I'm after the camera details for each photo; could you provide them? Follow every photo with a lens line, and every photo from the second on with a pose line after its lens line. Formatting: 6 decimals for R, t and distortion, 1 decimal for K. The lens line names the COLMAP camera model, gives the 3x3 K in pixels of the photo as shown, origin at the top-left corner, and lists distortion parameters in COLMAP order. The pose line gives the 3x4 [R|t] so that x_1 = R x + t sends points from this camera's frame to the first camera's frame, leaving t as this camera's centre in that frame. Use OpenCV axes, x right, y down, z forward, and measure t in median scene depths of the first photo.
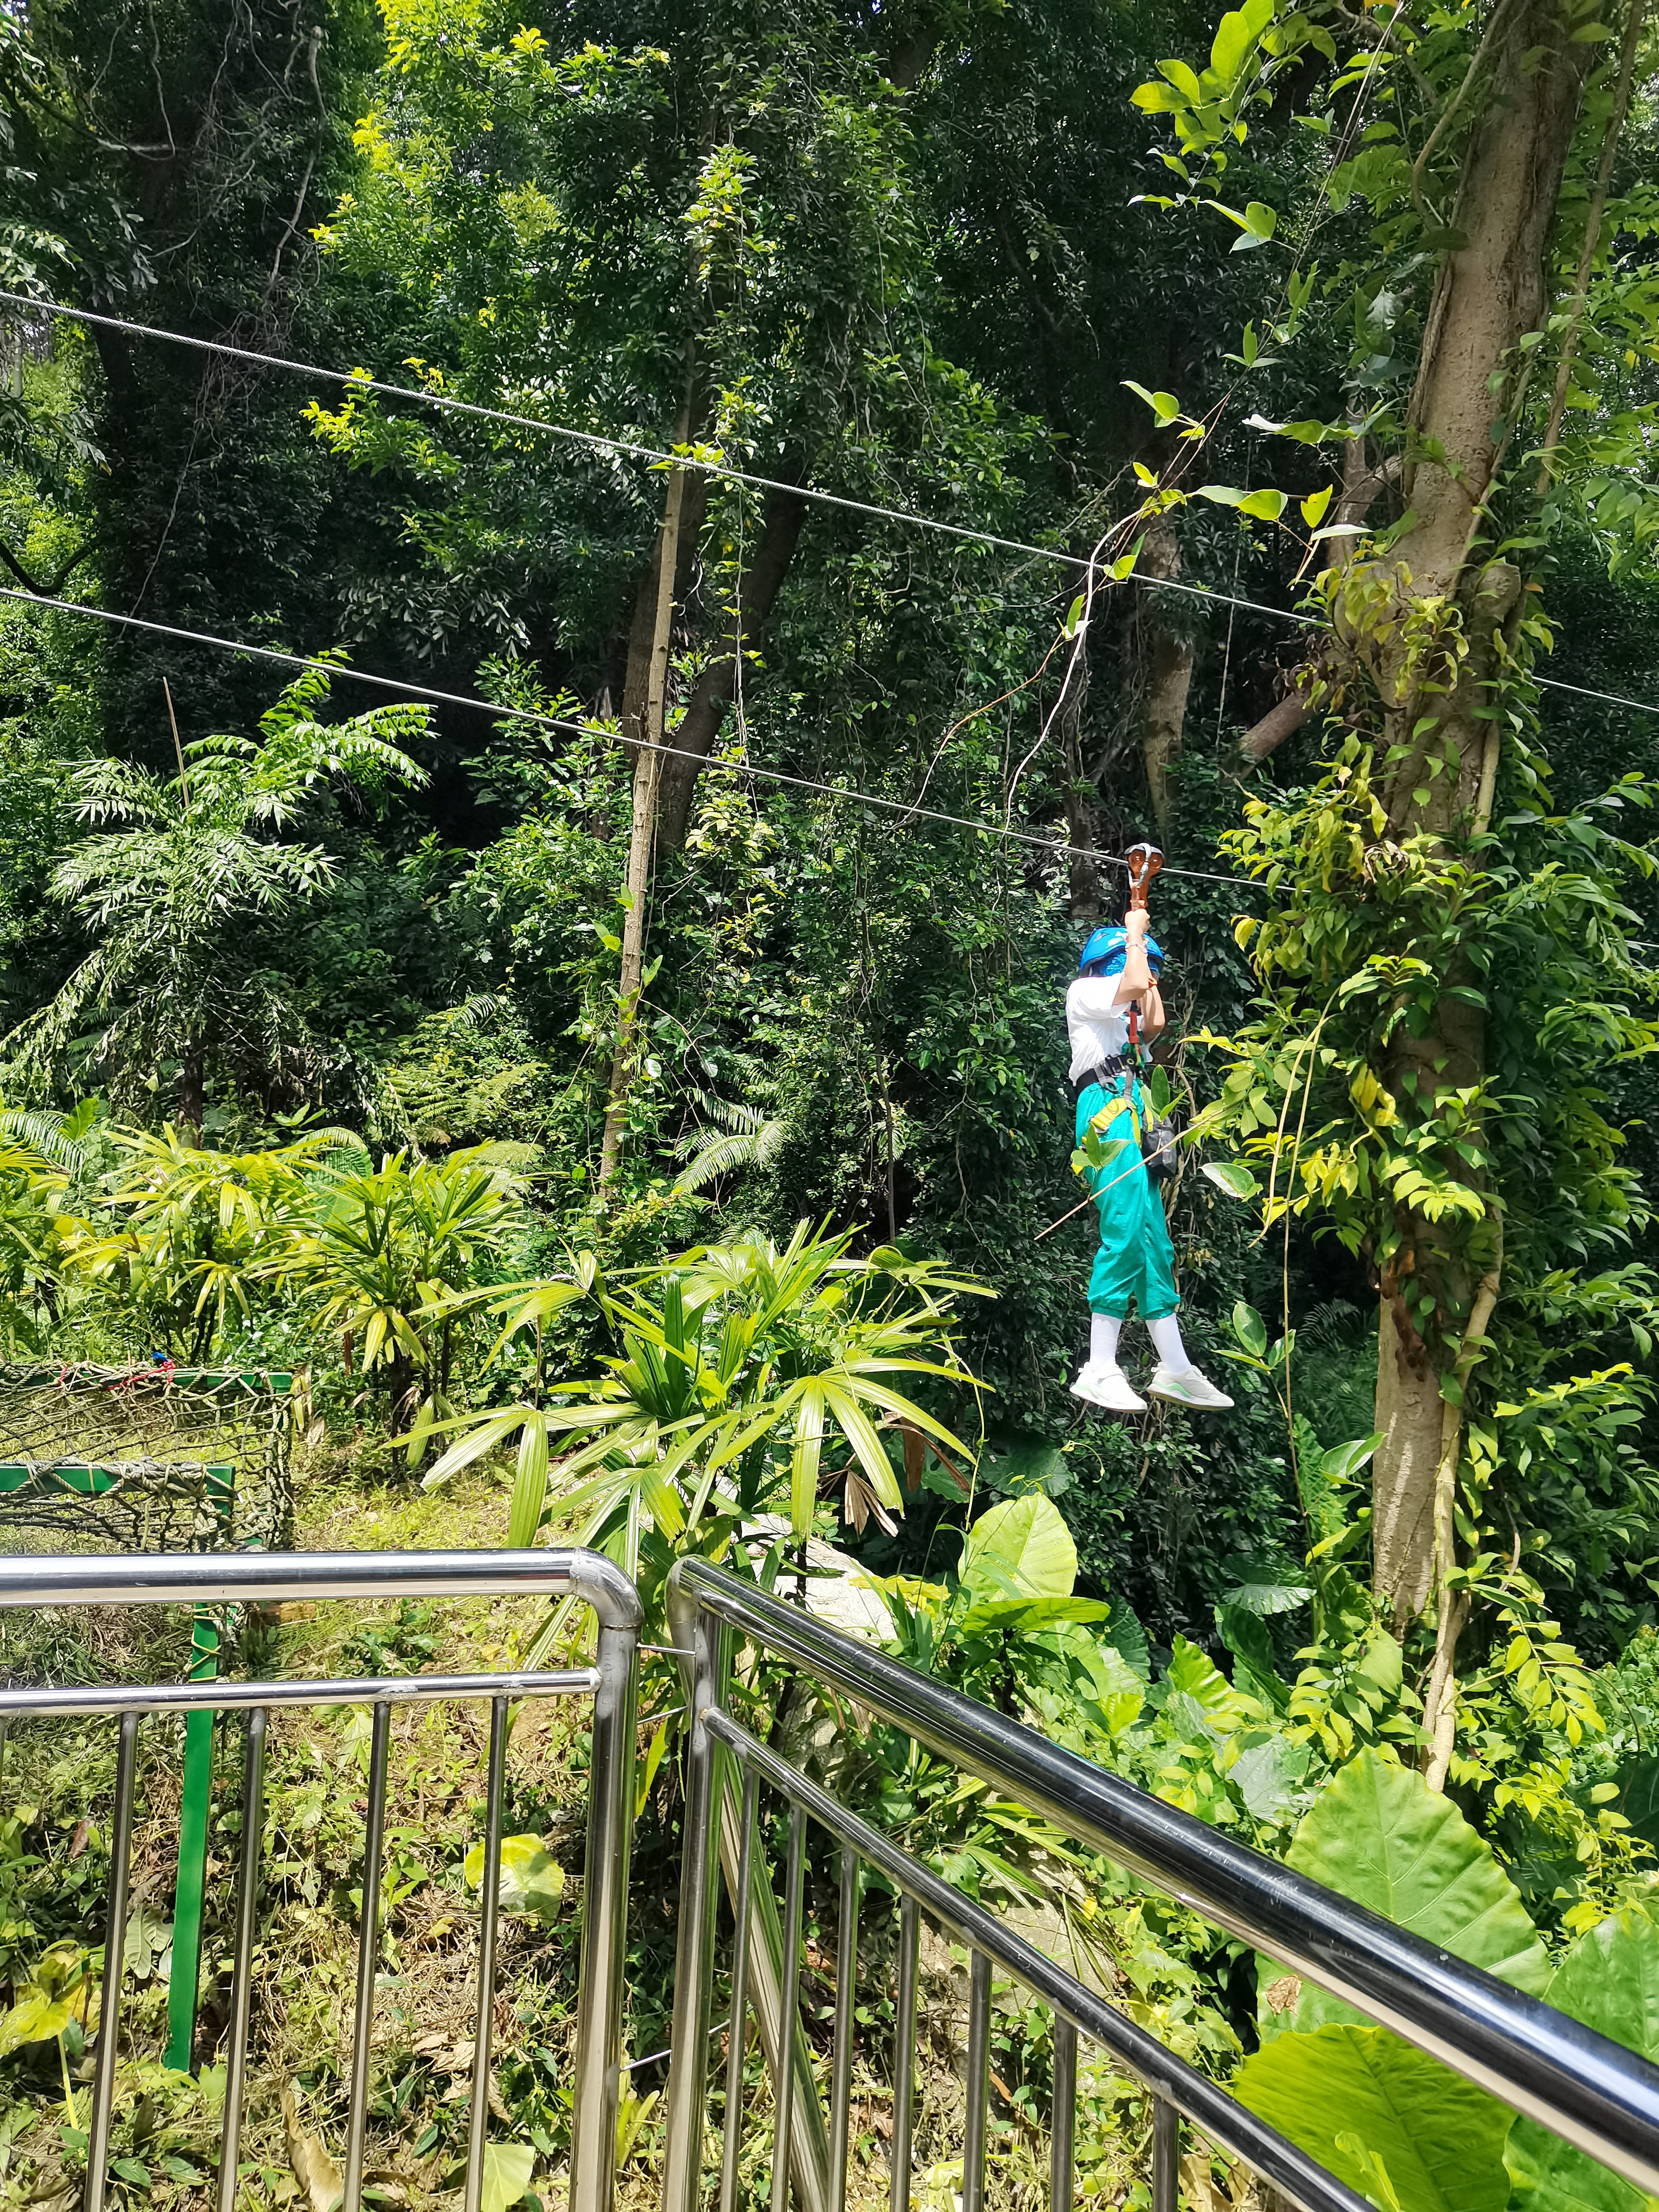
lens RADIAL K [[1696.4, 0, 756.5], [0, 1696.4, 996.2], [0, 0, 1]] dist [-0.031249, -0.008116]
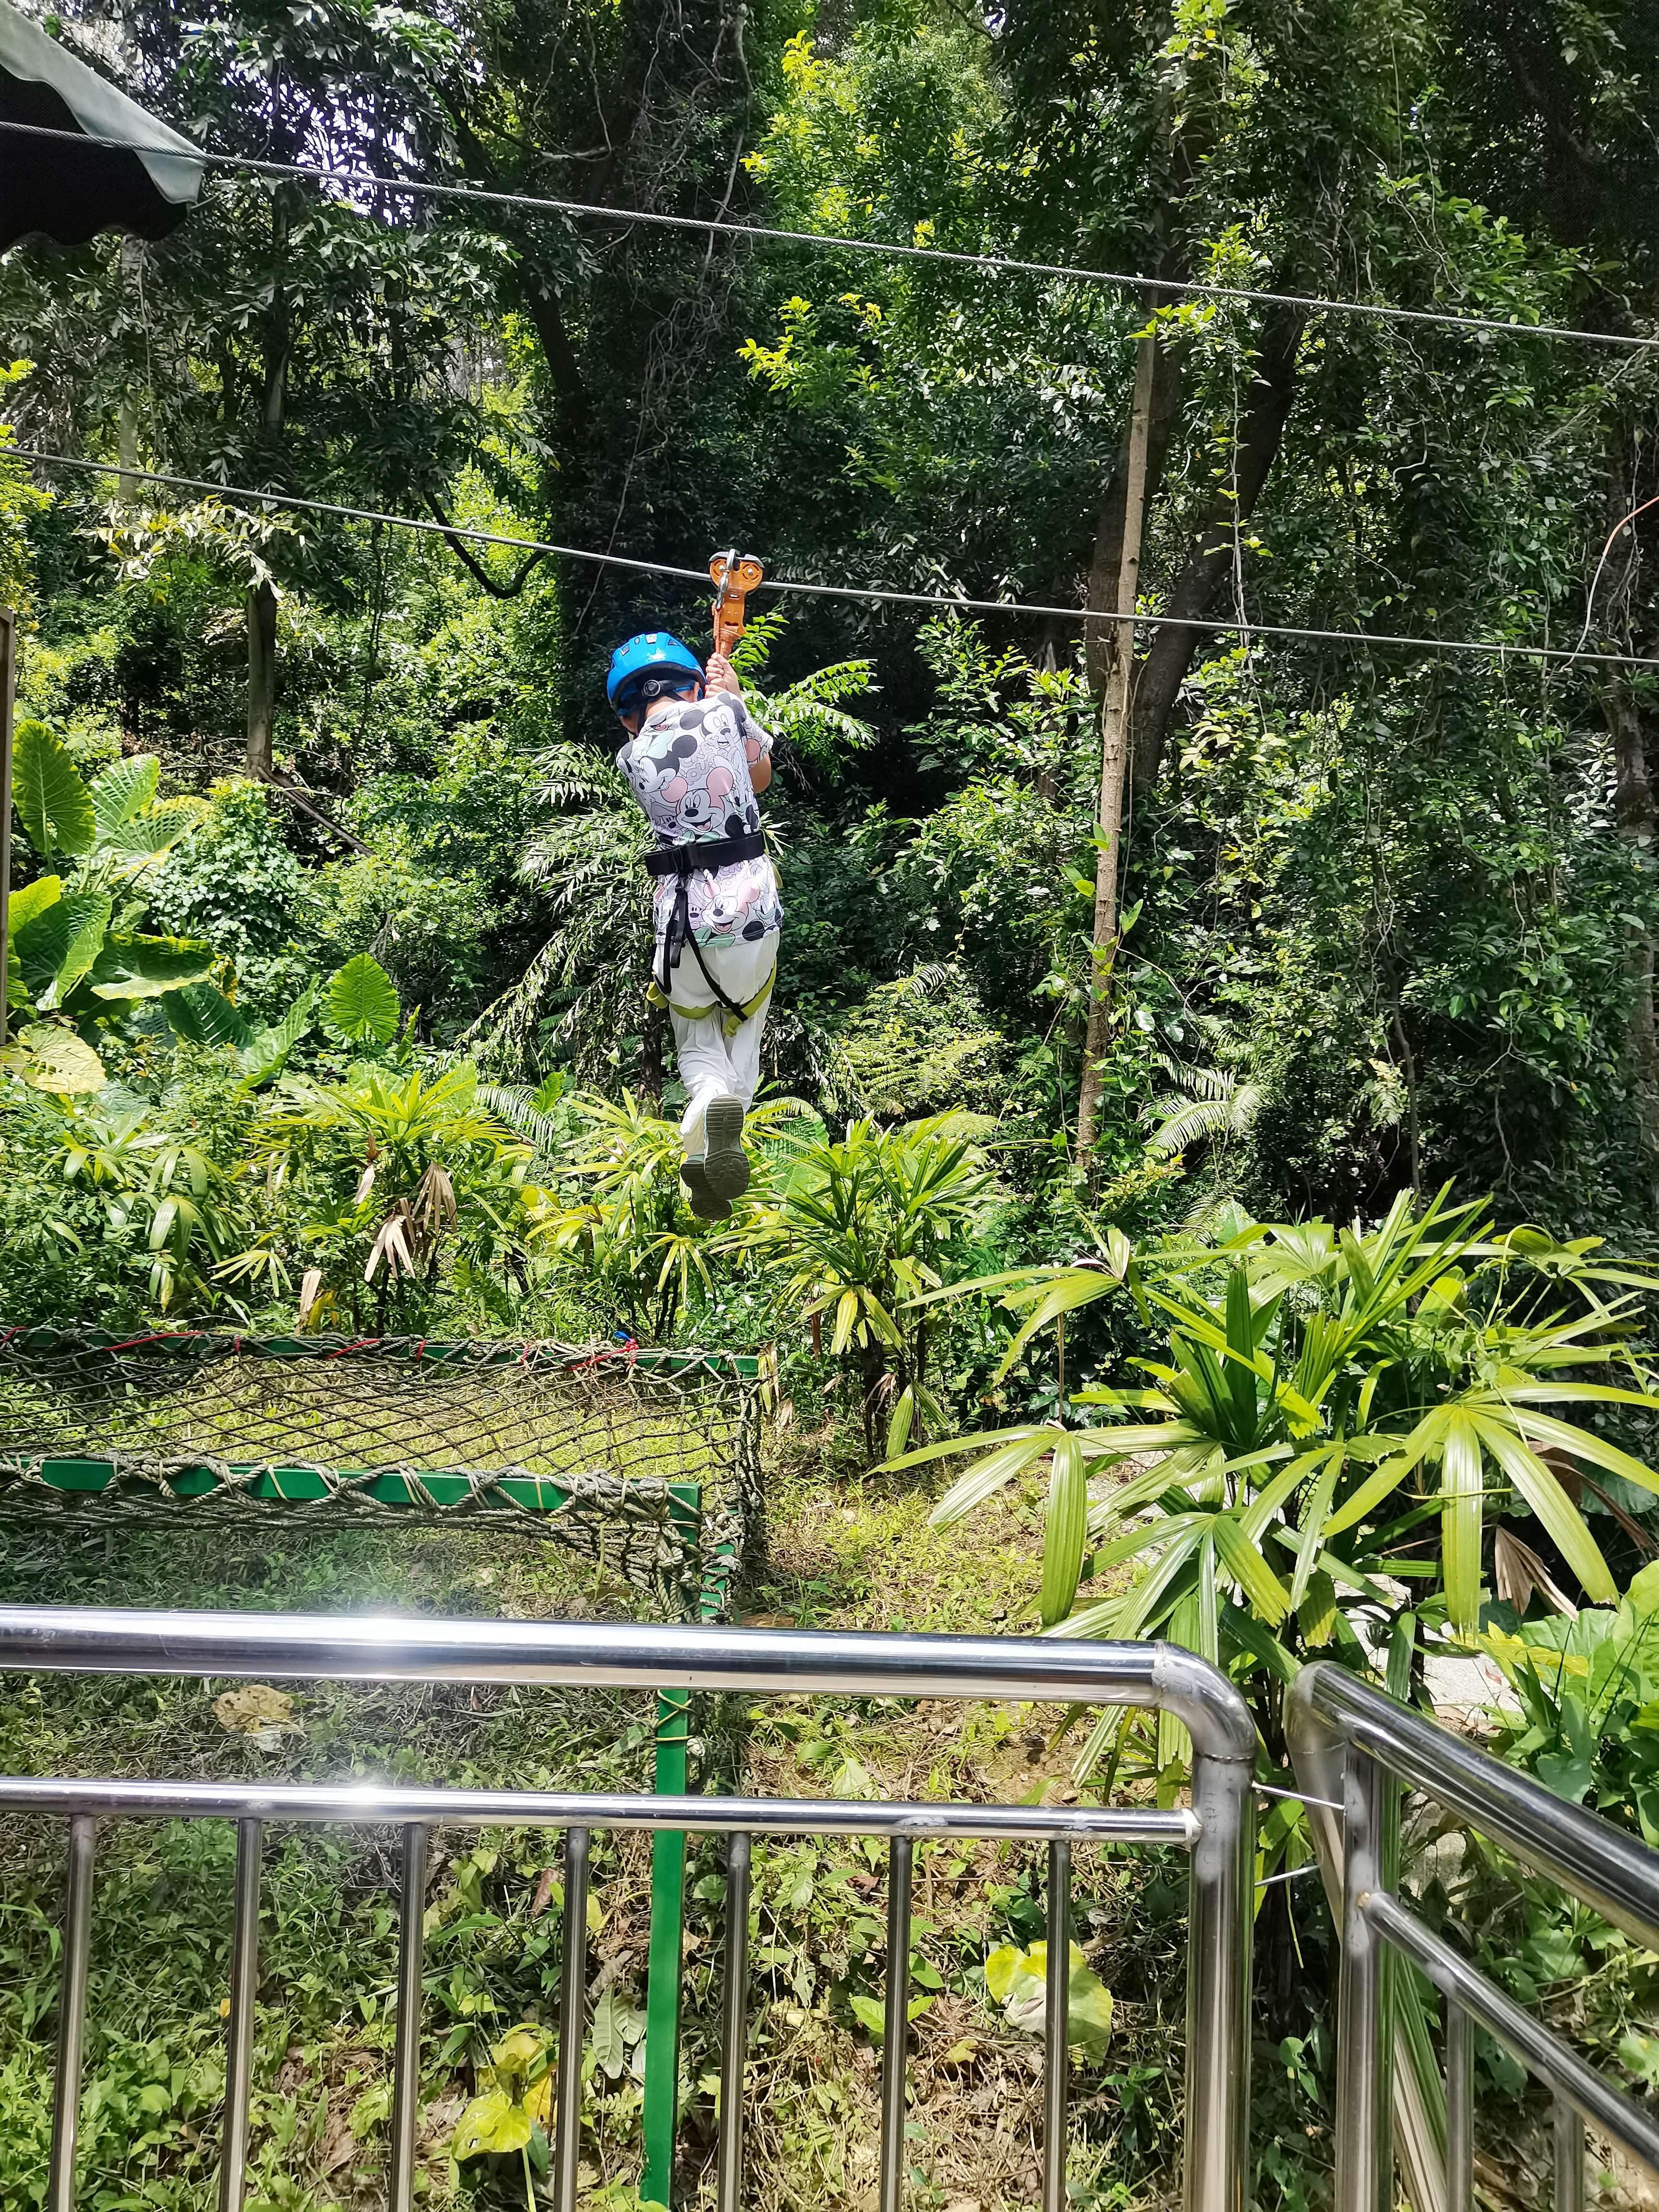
lens RADIAL K [[1685.7, 0, 828.0], [0, 1685.7, 1046.6], [0, 0, 1]] dist [-0.174200, 0.069793]
pose [[0.976077, -0.015712, -0.216857, -0.032810], [0.025633, 0.998746, 0.043010, 0.013739], [0.215909, -0.047540, 0.975255, 0.109670]]
